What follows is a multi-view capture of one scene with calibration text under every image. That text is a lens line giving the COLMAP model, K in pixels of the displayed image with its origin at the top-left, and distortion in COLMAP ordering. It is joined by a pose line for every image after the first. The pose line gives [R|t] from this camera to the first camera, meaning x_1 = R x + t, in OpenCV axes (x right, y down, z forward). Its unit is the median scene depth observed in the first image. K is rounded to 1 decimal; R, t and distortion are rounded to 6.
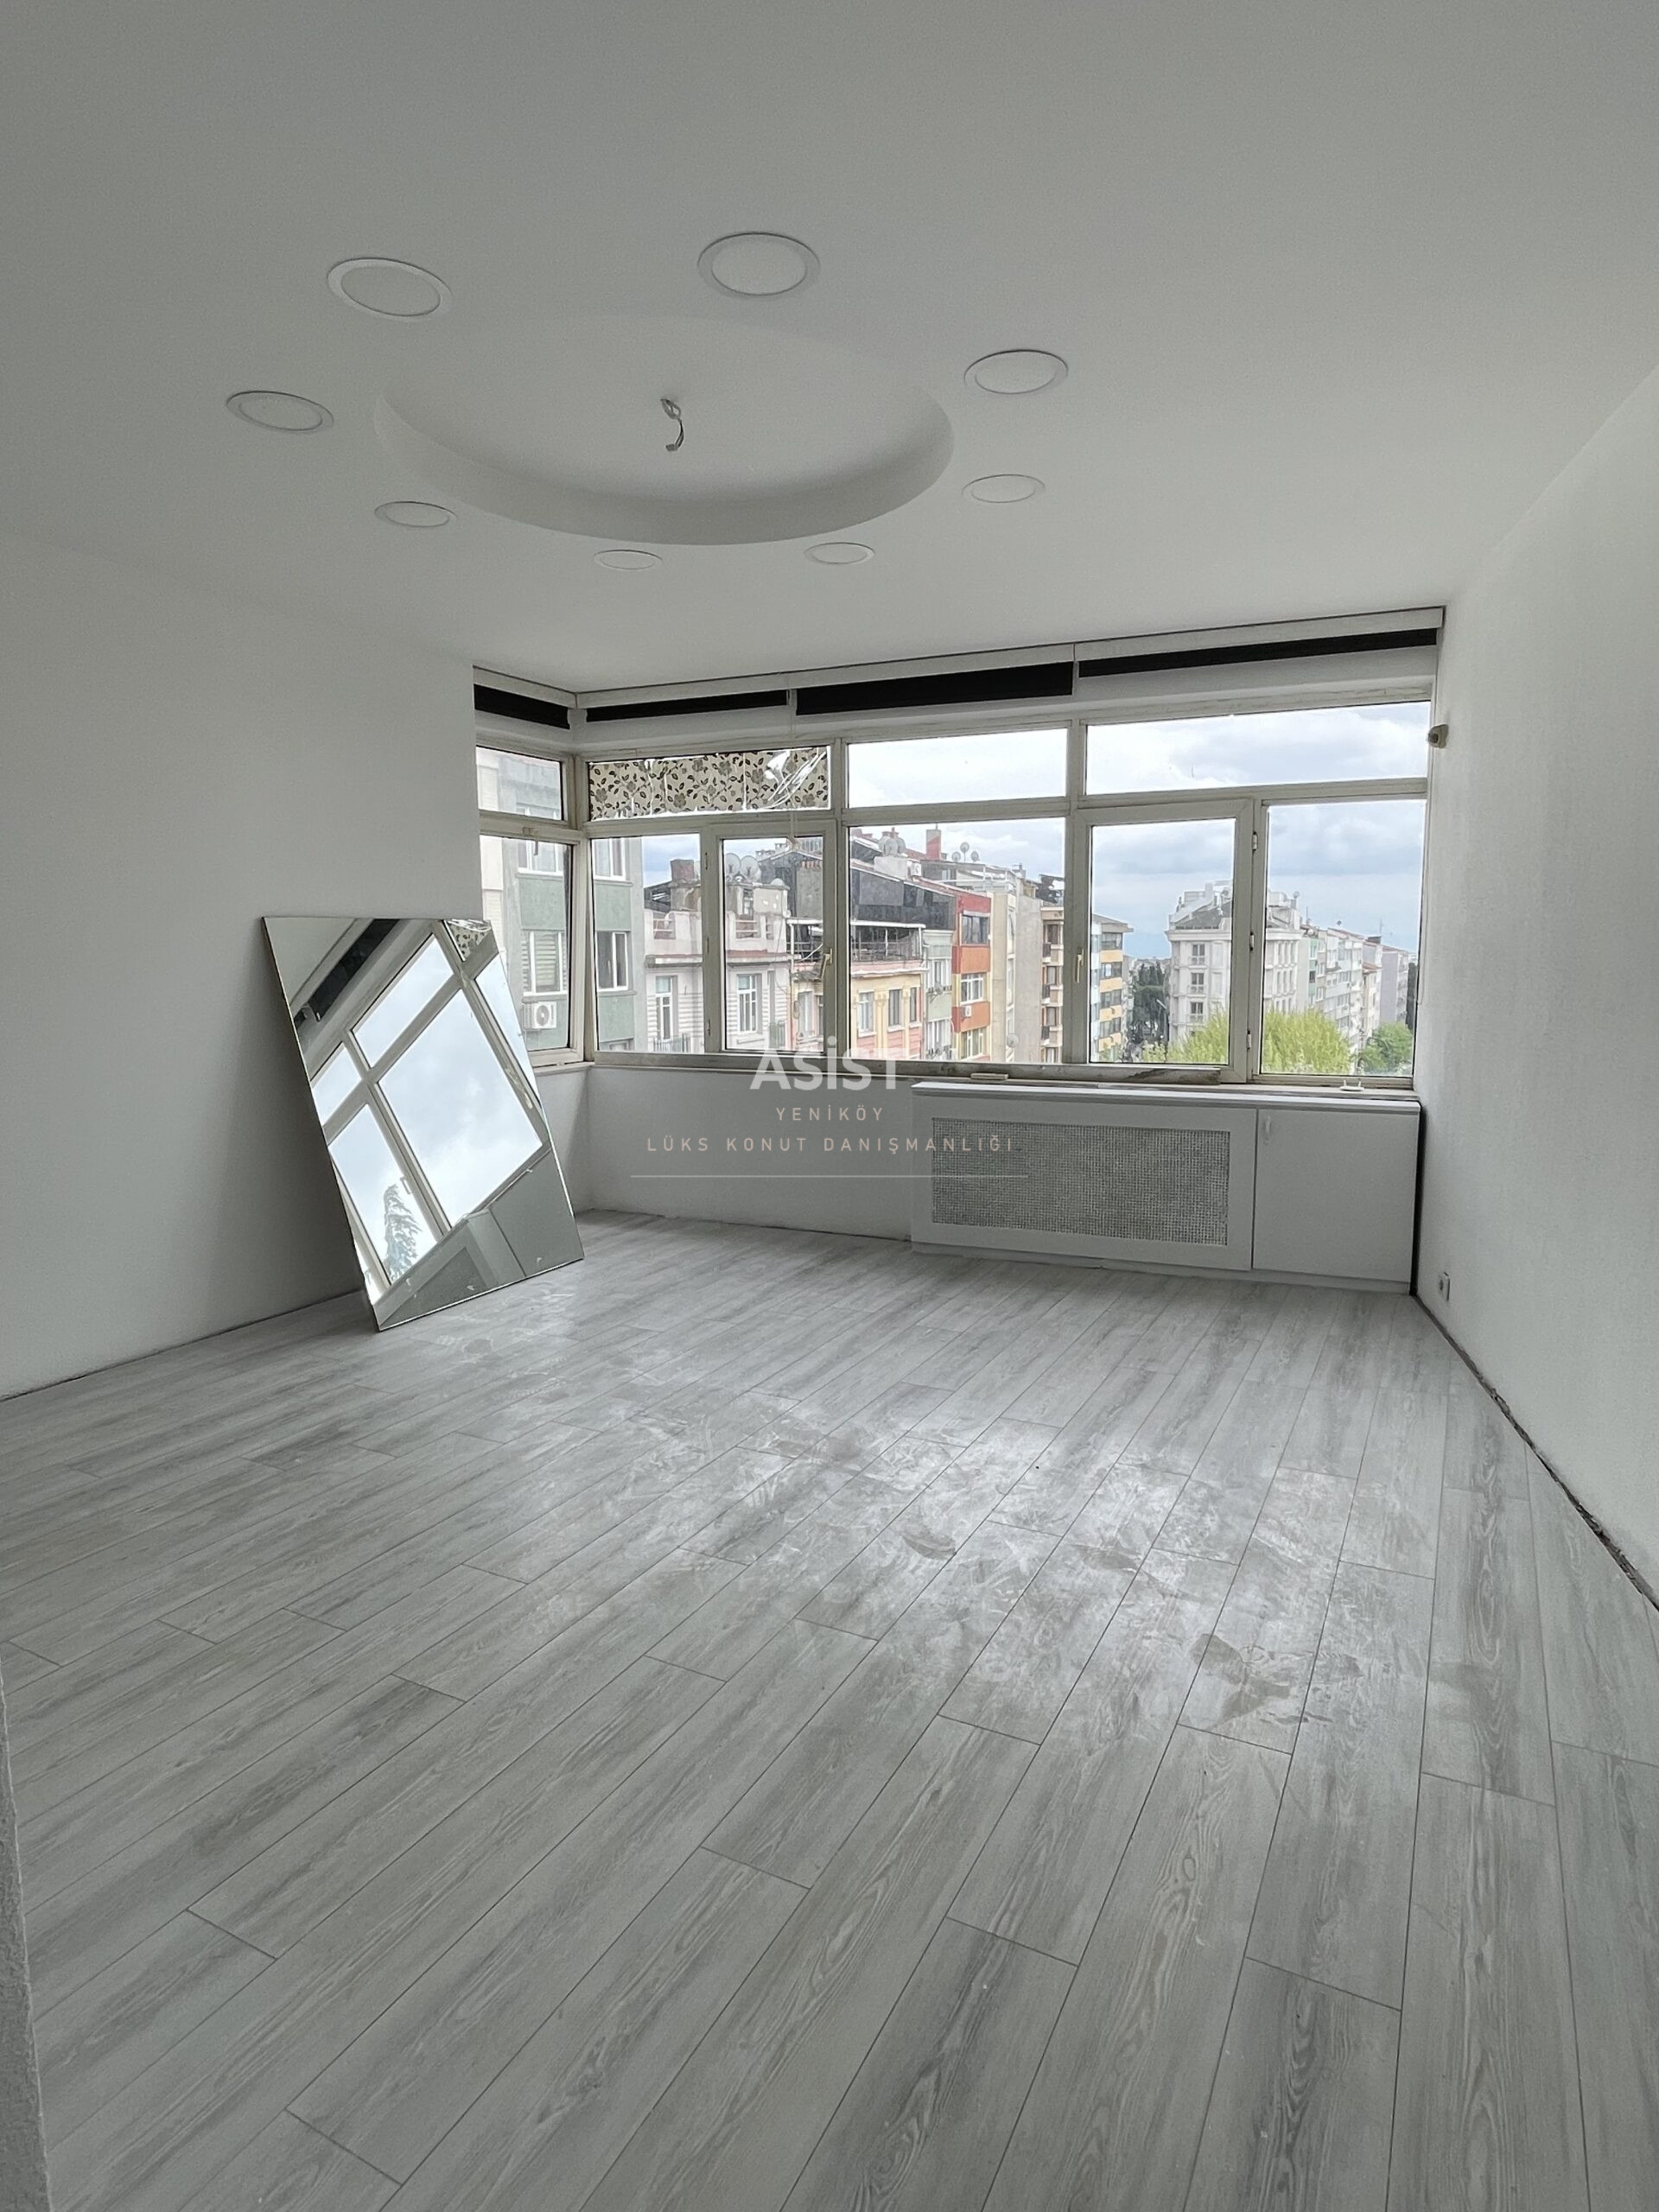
lens RADIAL K [[1249.7, 0, 835.7], [0, 1249.7, 1101.6], [0, 0, 1]] dist [0.001355, -0.001894]
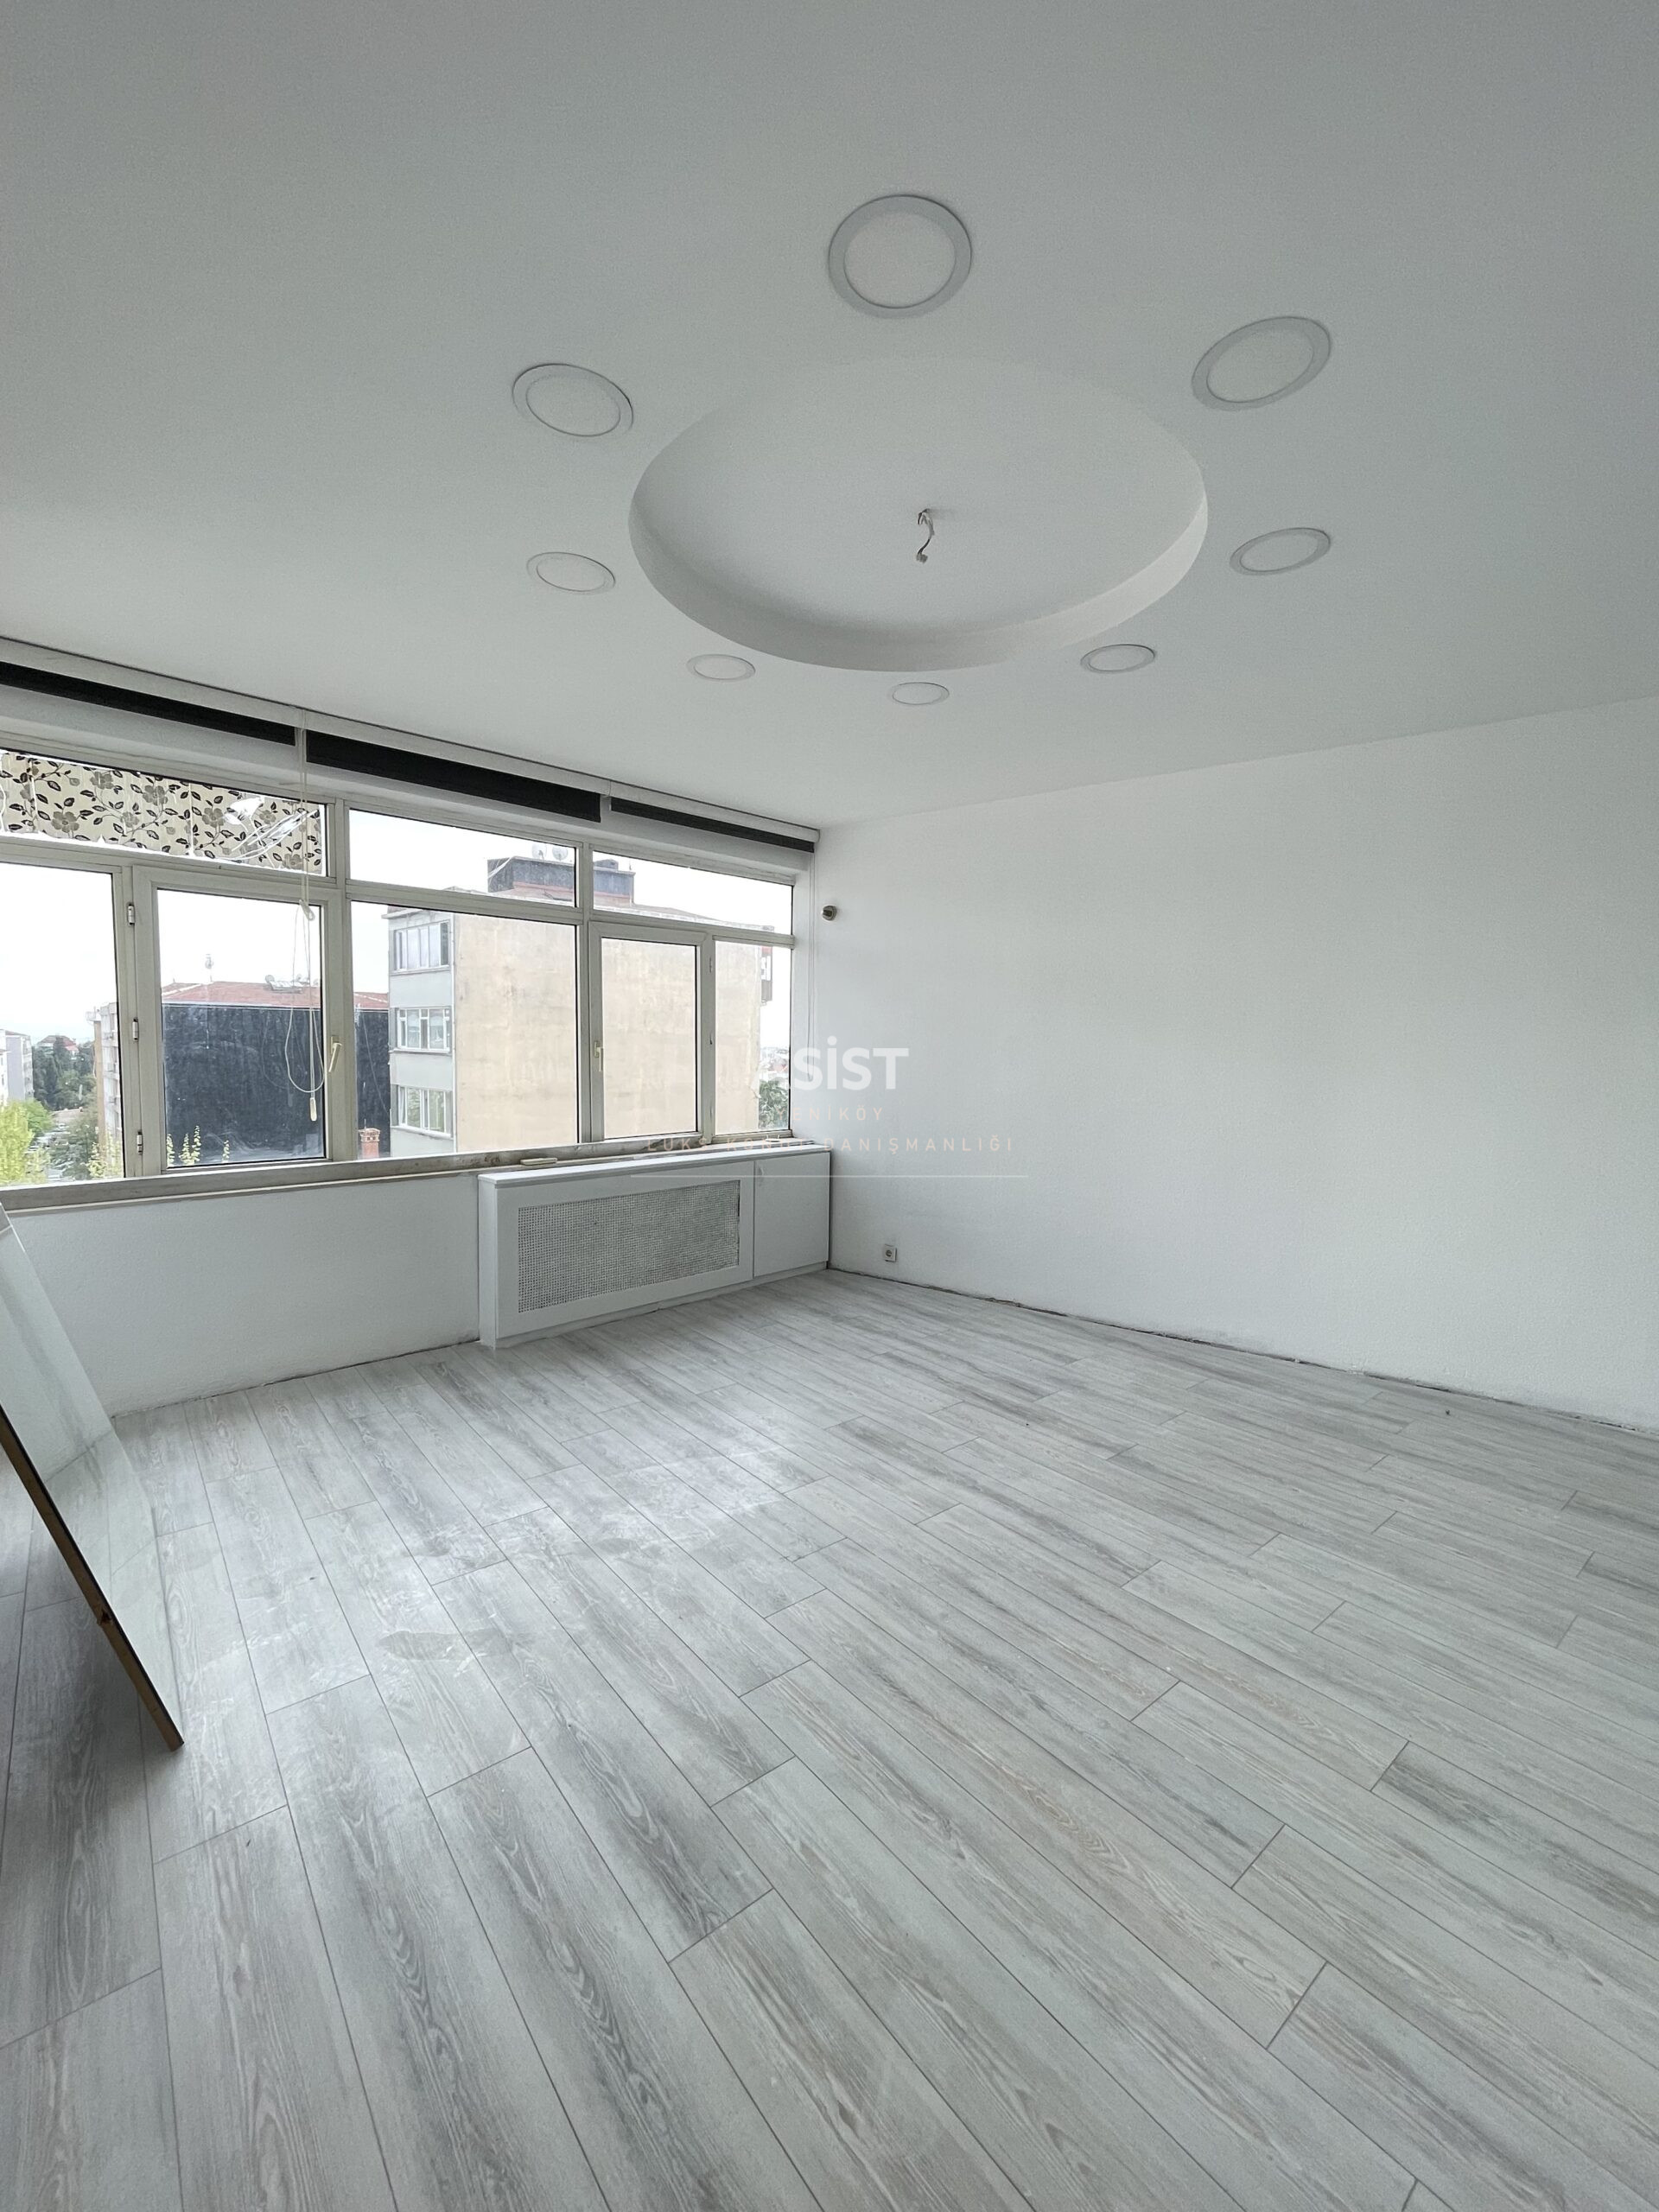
lens RADIAL K [[908.5, 0, 890.6], [0, 908.5, 1097.7], [0, 0, 1]] dist [-0.000205, -0.000037]
pose [[0.367760, -0.046591, 0.928753, -0.532606], [0.096673, 0.995248, 0.011647, -0.059918], [-0.924882, 0.085502, 0.370516, 0.489711]]
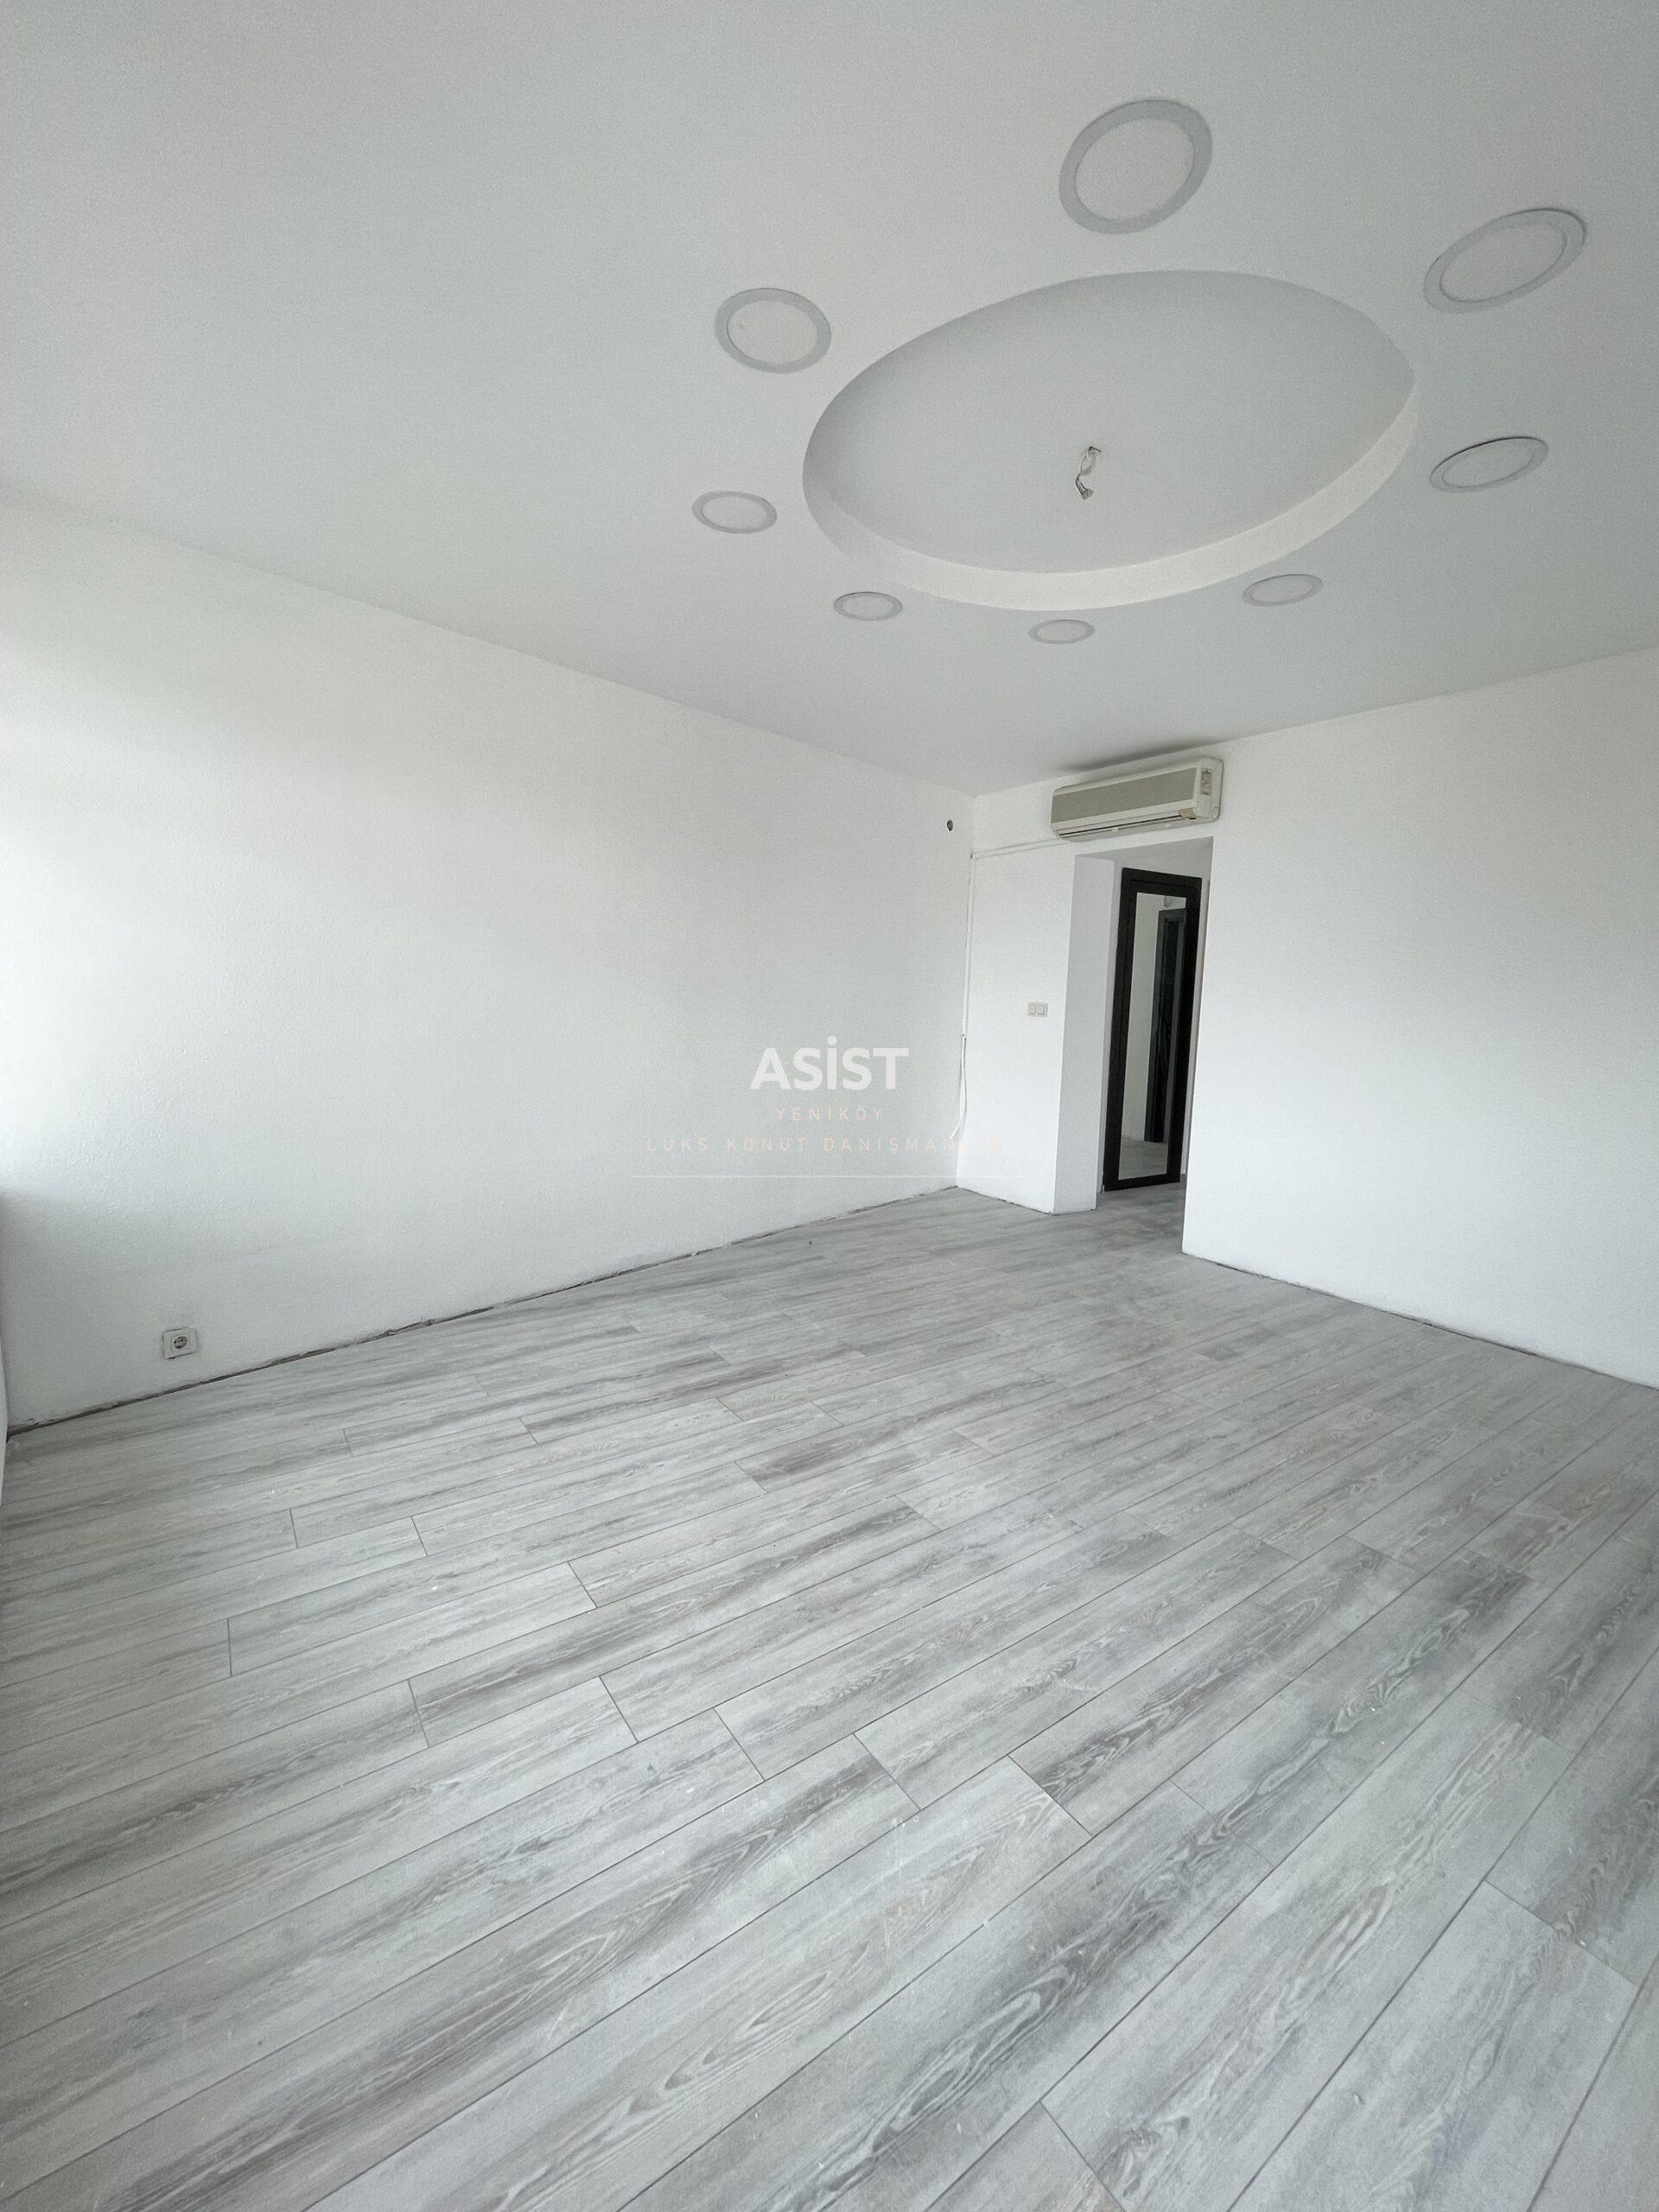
lens RADIAL K [[875.2, 0, 799.2], [0, 875.2, 1069.7], [0, 0, 1]] dist [-0.003496, -0.000500]
pose [[-0.865333, -0.062679, 0.497263, -0.200728], [0.041594, 0.979746, 0.195878, -0.144718], [-0.499469, 0.190183, -0.845199, 1.149045]]
